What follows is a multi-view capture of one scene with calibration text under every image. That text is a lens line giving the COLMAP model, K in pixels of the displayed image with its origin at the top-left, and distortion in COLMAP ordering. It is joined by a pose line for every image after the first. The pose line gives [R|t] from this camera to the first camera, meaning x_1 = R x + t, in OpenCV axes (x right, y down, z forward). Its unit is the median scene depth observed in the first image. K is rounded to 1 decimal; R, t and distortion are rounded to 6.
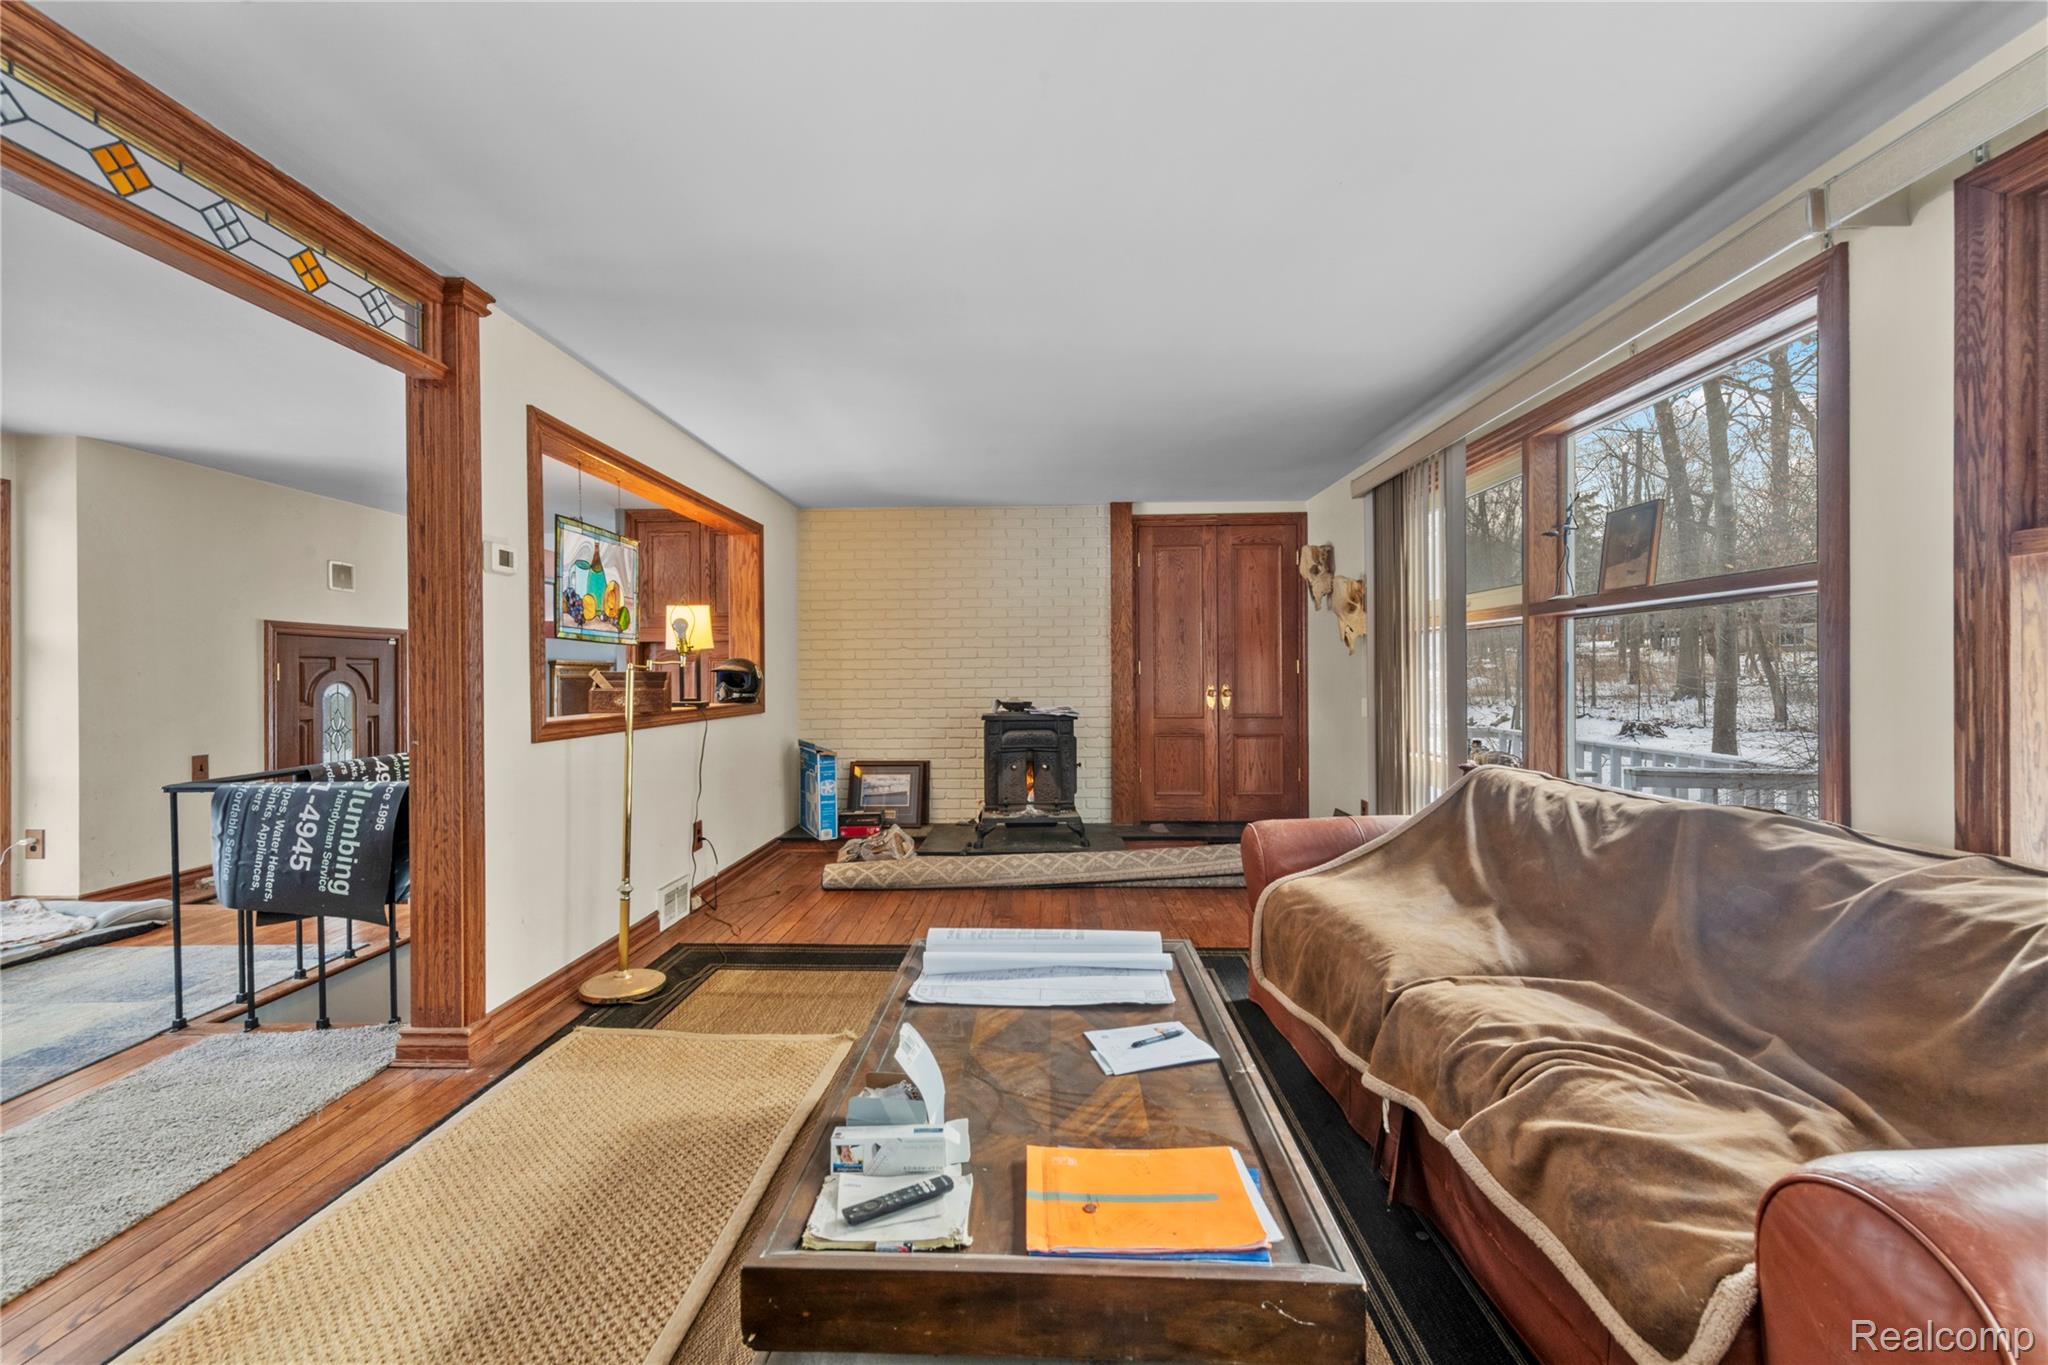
lens RADIAL K [[804.4, 0, 1025.5], [0, 804.4, 674.7], [0, 0, 1]] dist [0.000076, -0.000213]
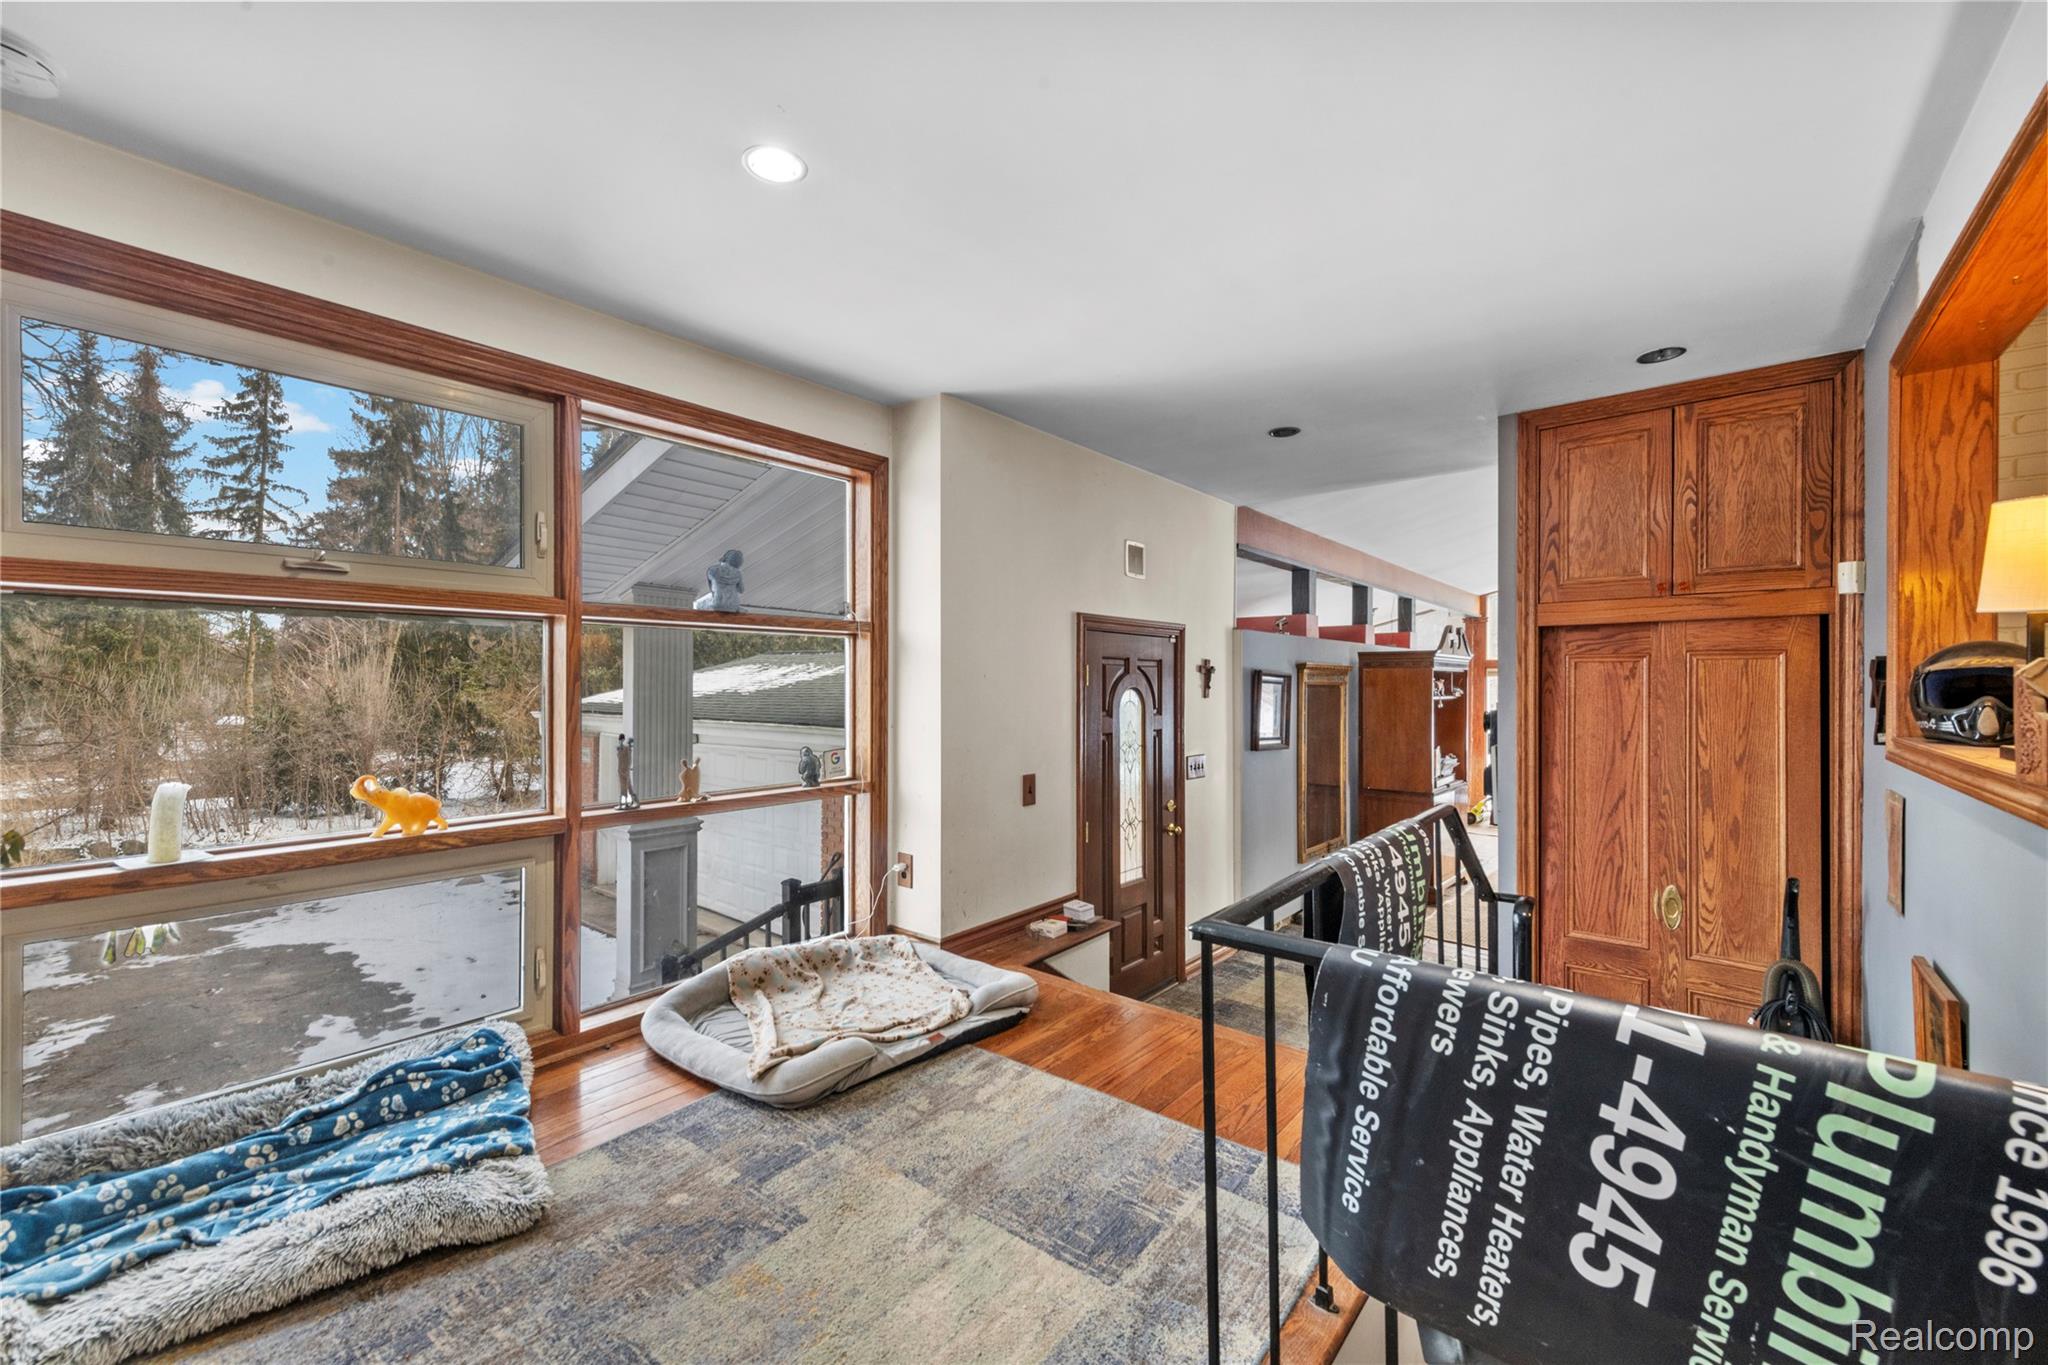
lens RADIAL K [[827.2, 0, 1035.4], [0, 827.2, 687.5], [0, 0, 1]] dist [0.000947, 0.000149]
pose [[0.778341, 0.007080, -0.627802, -0.699971], [-0.003394, 0.999969, 0.007069, 0.005329], [0.627833, -0.003371, 0.778341, 0.487528]]
